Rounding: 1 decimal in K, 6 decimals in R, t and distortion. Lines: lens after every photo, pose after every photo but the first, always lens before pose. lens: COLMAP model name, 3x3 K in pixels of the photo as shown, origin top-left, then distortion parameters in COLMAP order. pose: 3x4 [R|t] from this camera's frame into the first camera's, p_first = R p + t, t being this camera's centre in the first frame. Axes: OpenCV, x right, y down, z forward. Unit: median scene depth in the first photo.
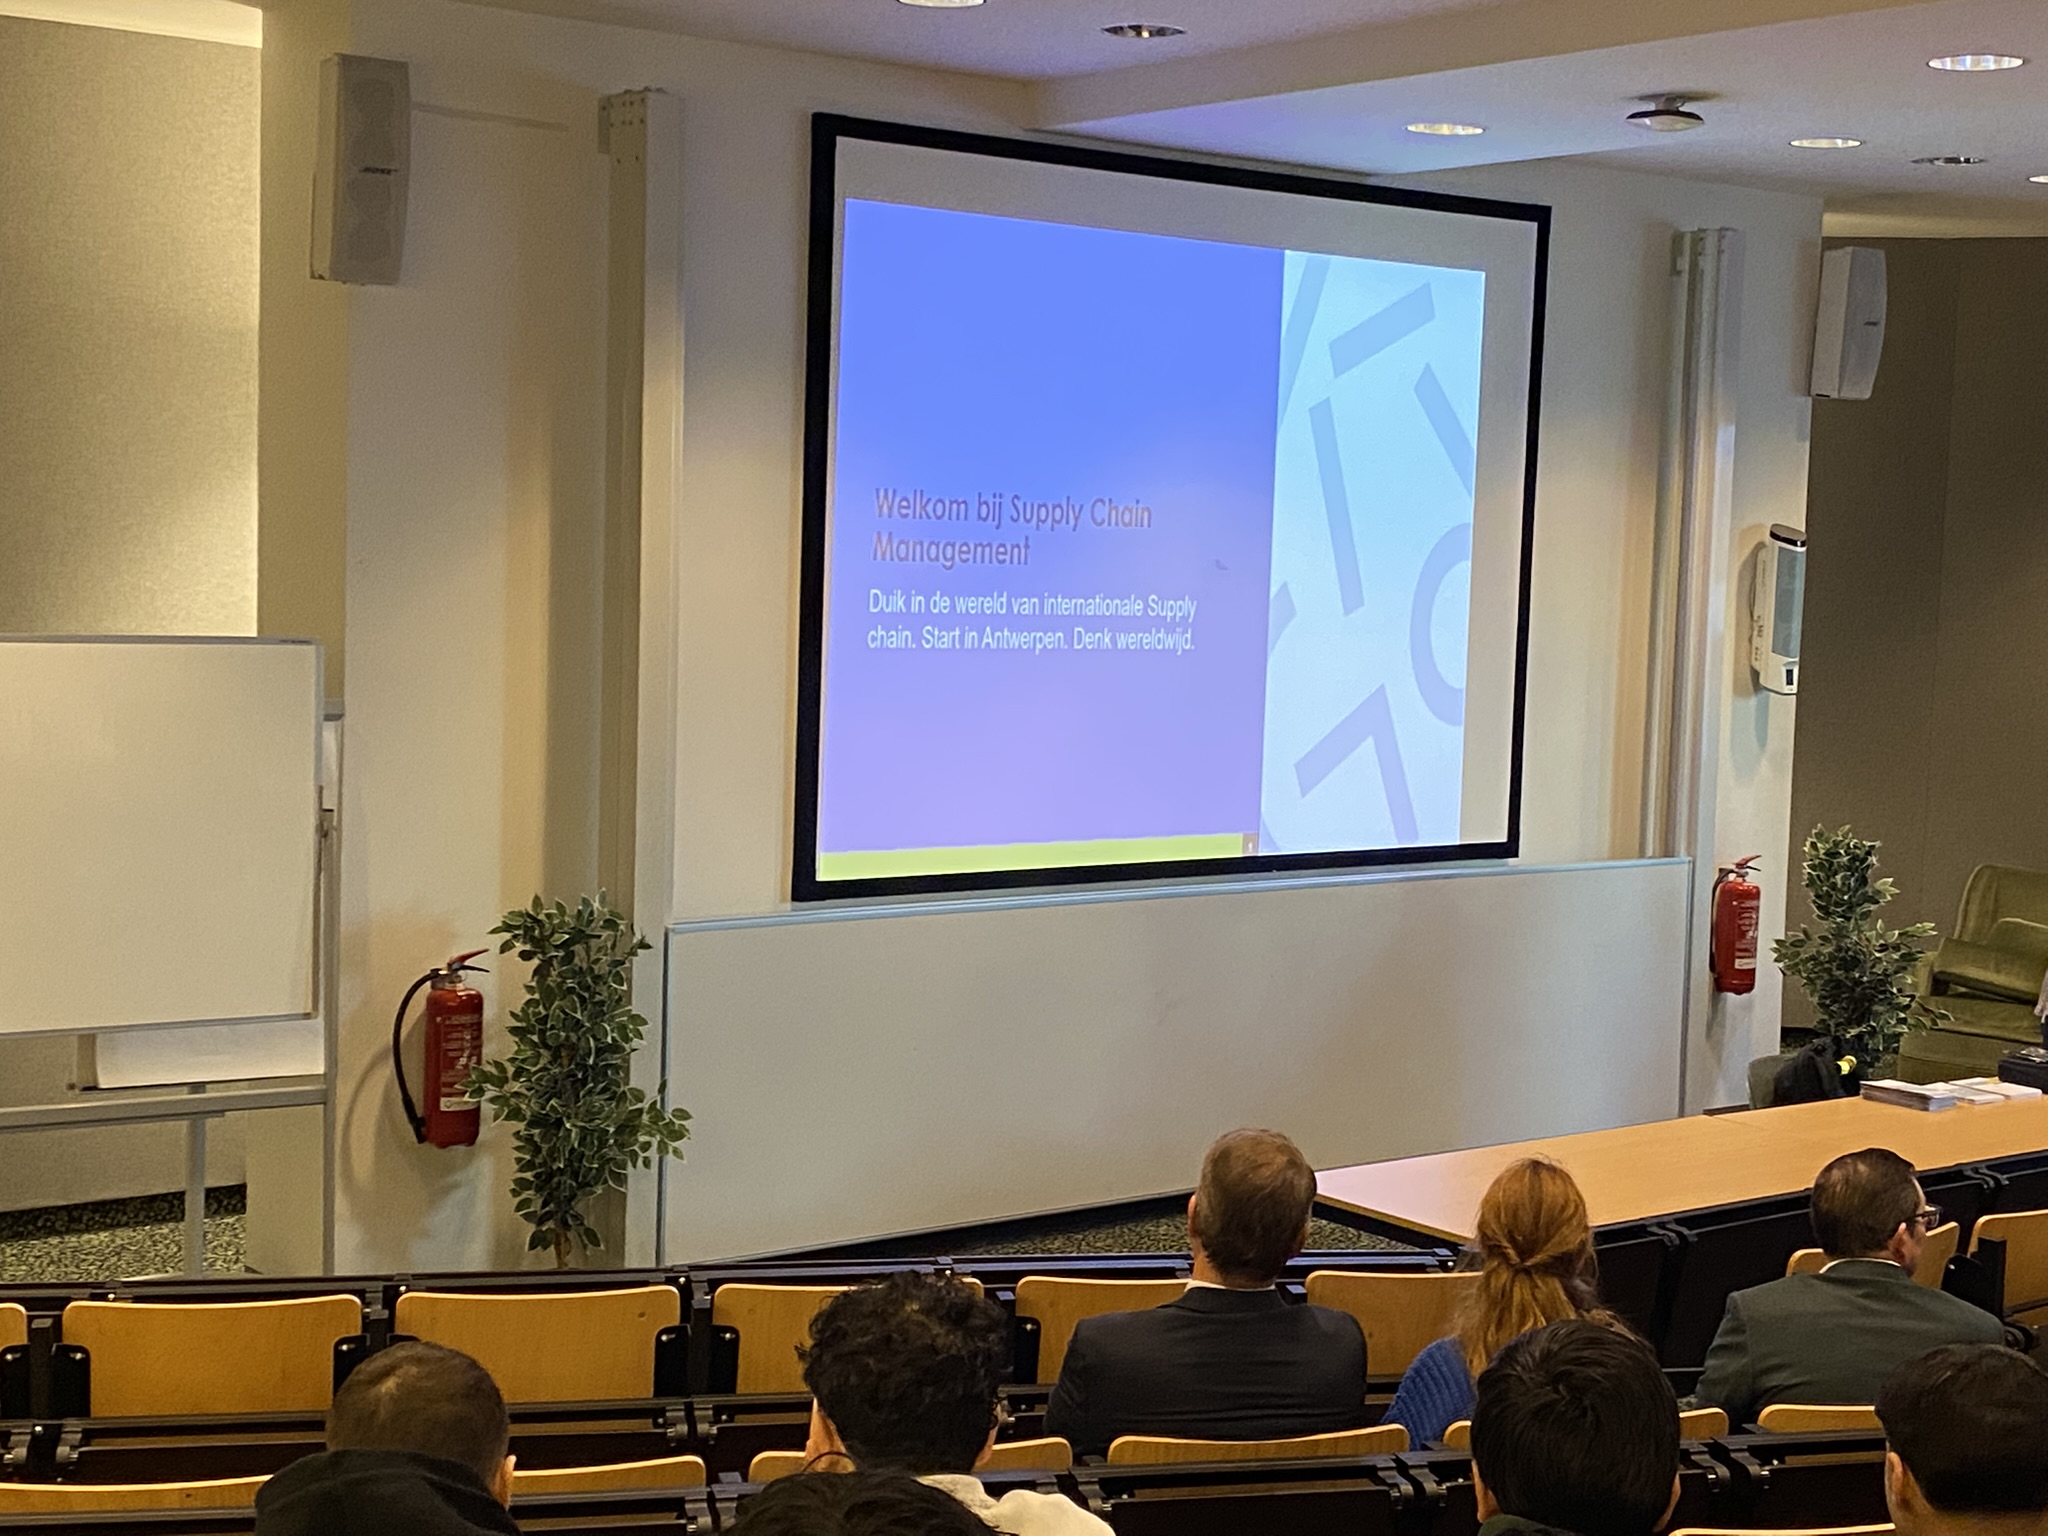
lens RADIAL K [[2979.0, 0, 1025.5], [0, 2979.0, 697.0], [0, 0, 1]] dist [0.195313, -0.918879]
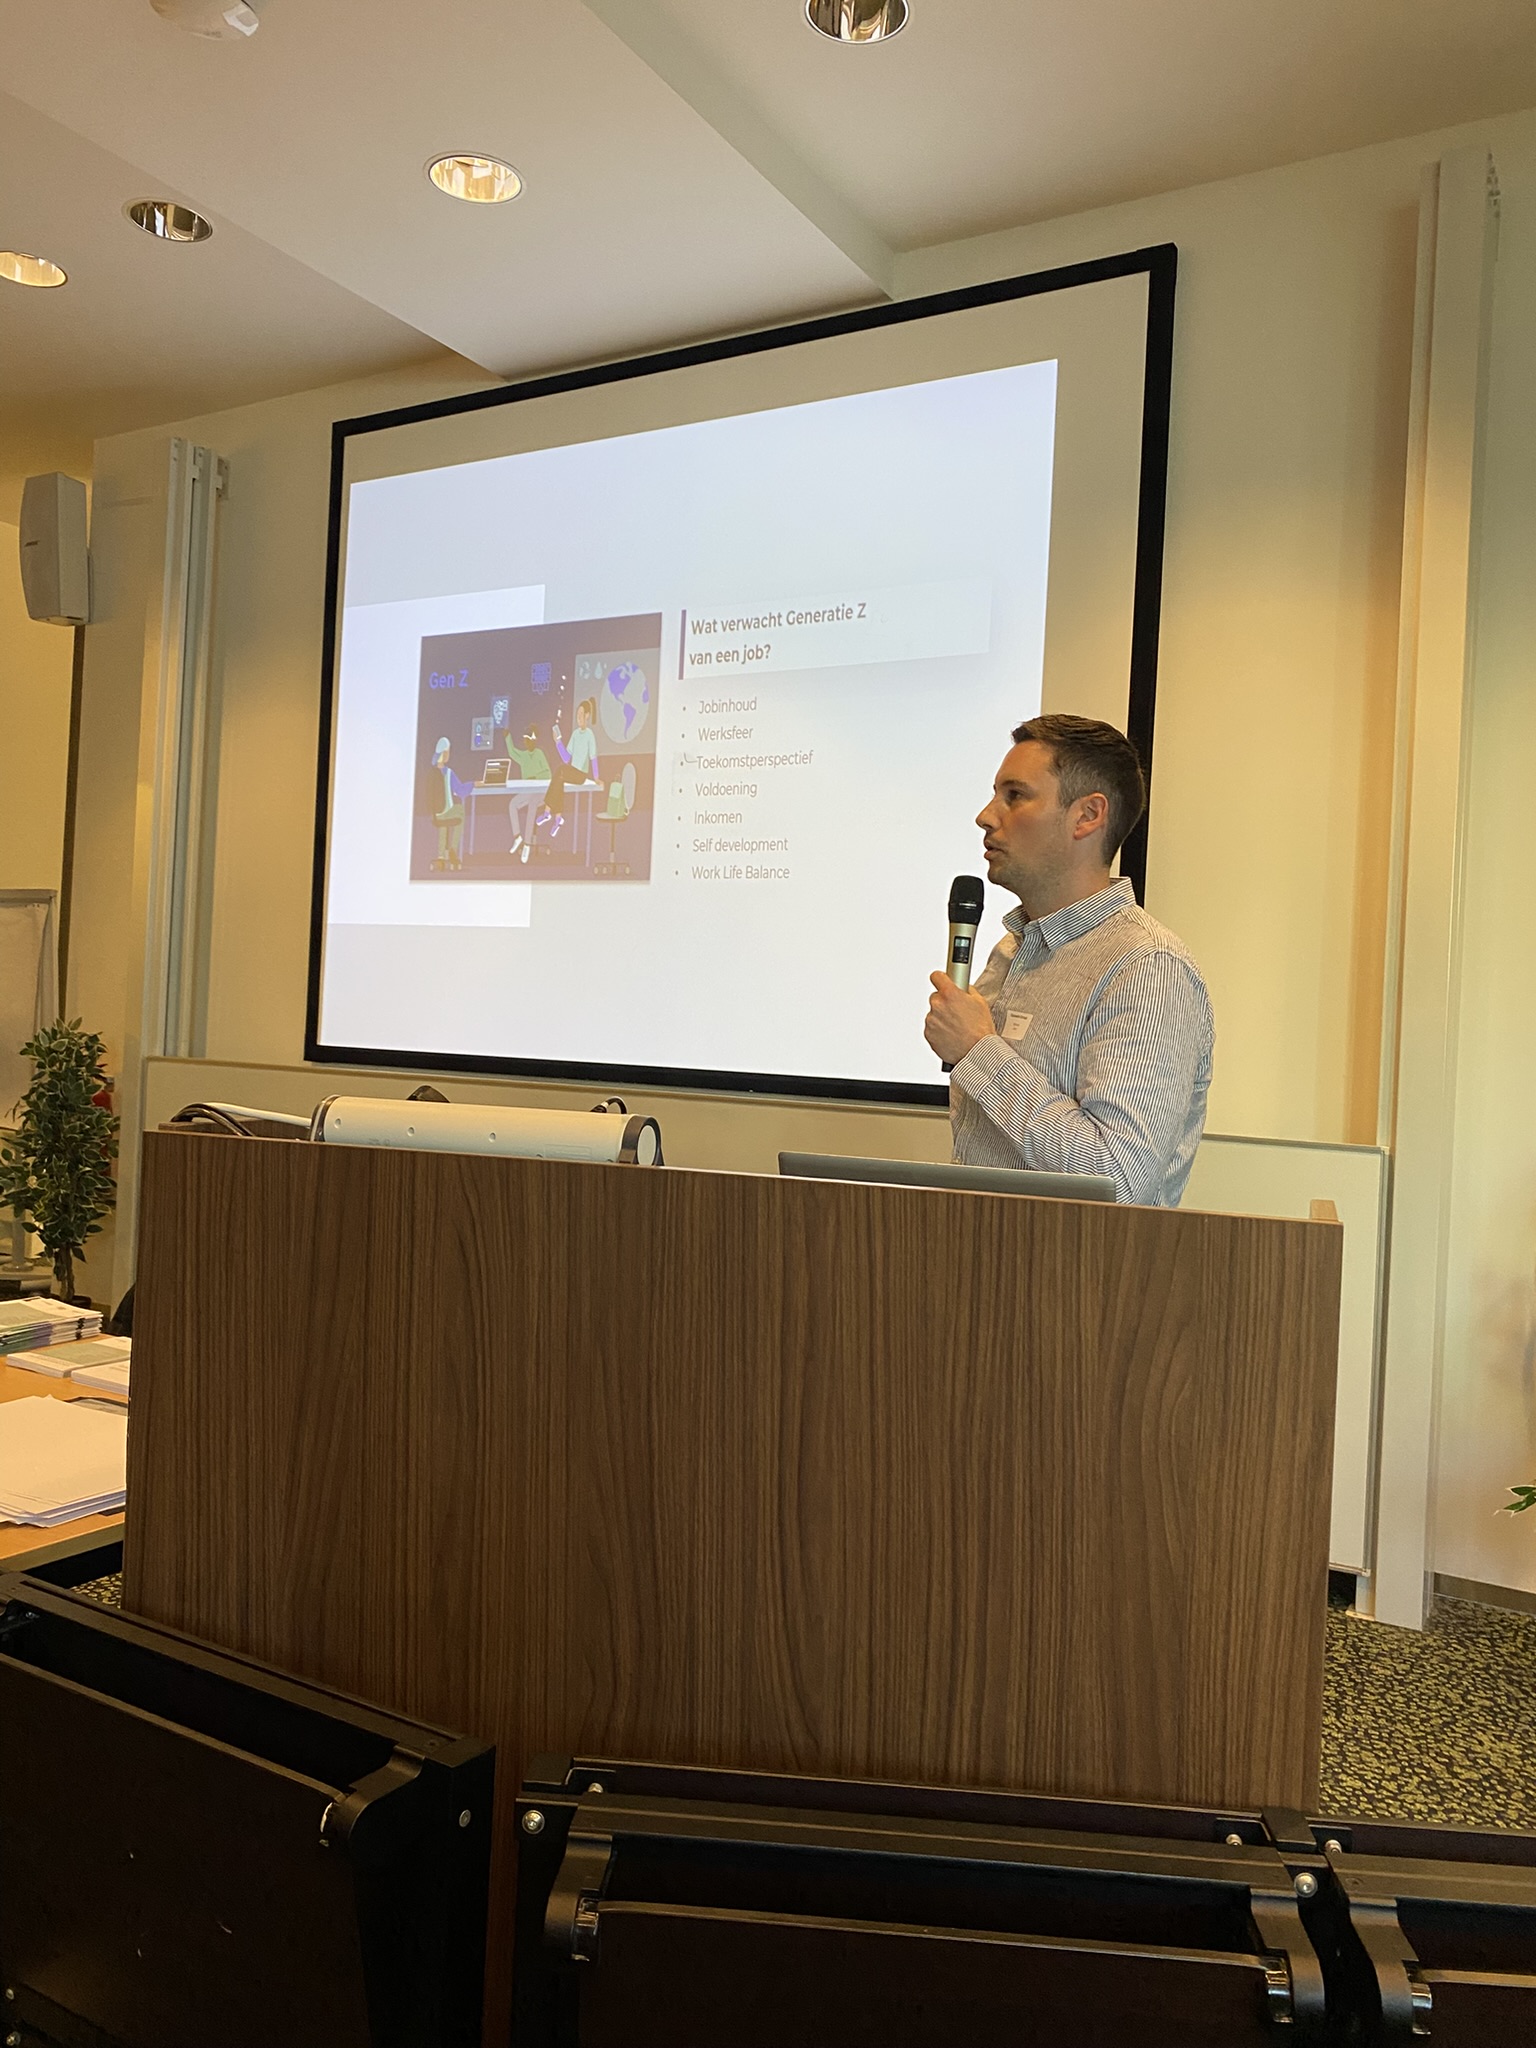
lens RADIAL K [[1564.9, 0, 778.1], [0, 1564.9, 1022.4], [0, 0, 1]] dist [0.003612, -0.007254]
pose [[0.387918, -0.014480, -0.921580, 0.537707], [-0.088675, 0.994652, -0.052953, 0.063840], [0.917418, 0.102262, 0.384559, 0.851636]]
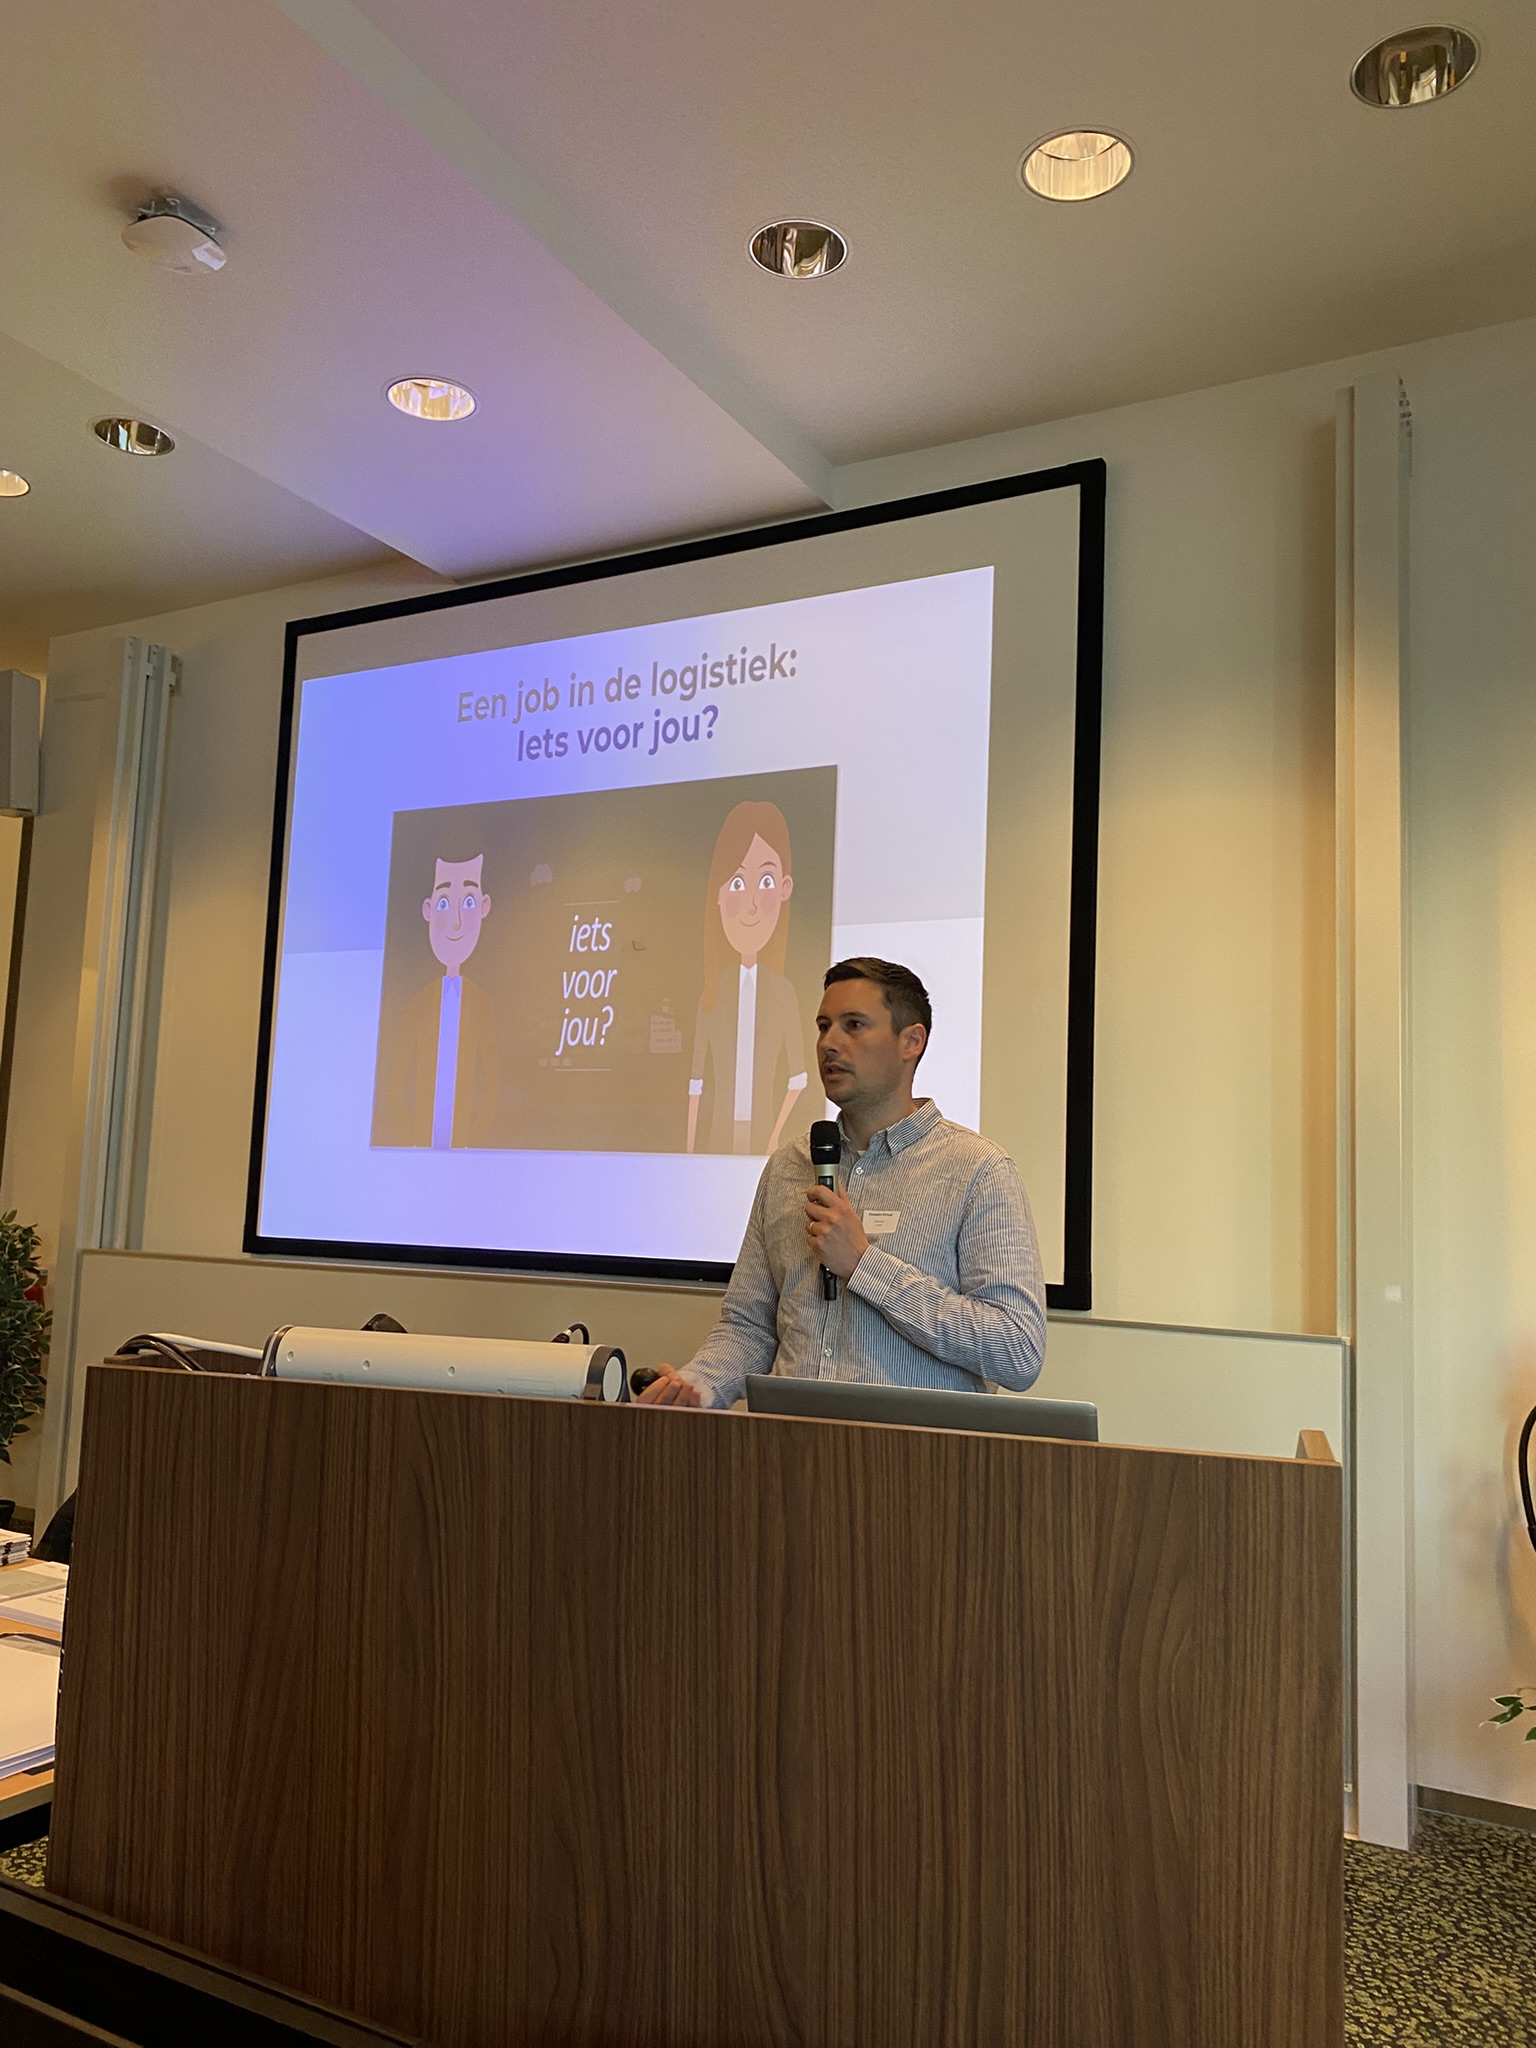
lens RADIAL K [[1566.1, 0, 749.2], [0, 1566.1, 1037.2], [0, 0, 1]] dist [-0.001550, -0.001522]
pose [[0.405370, -0.110002, -0.907510, 0.534583], [-0.078973, 0.984808, -0.154648, 0.059238], [0.910735, 0.134358, 0.390525, 0.849691]]
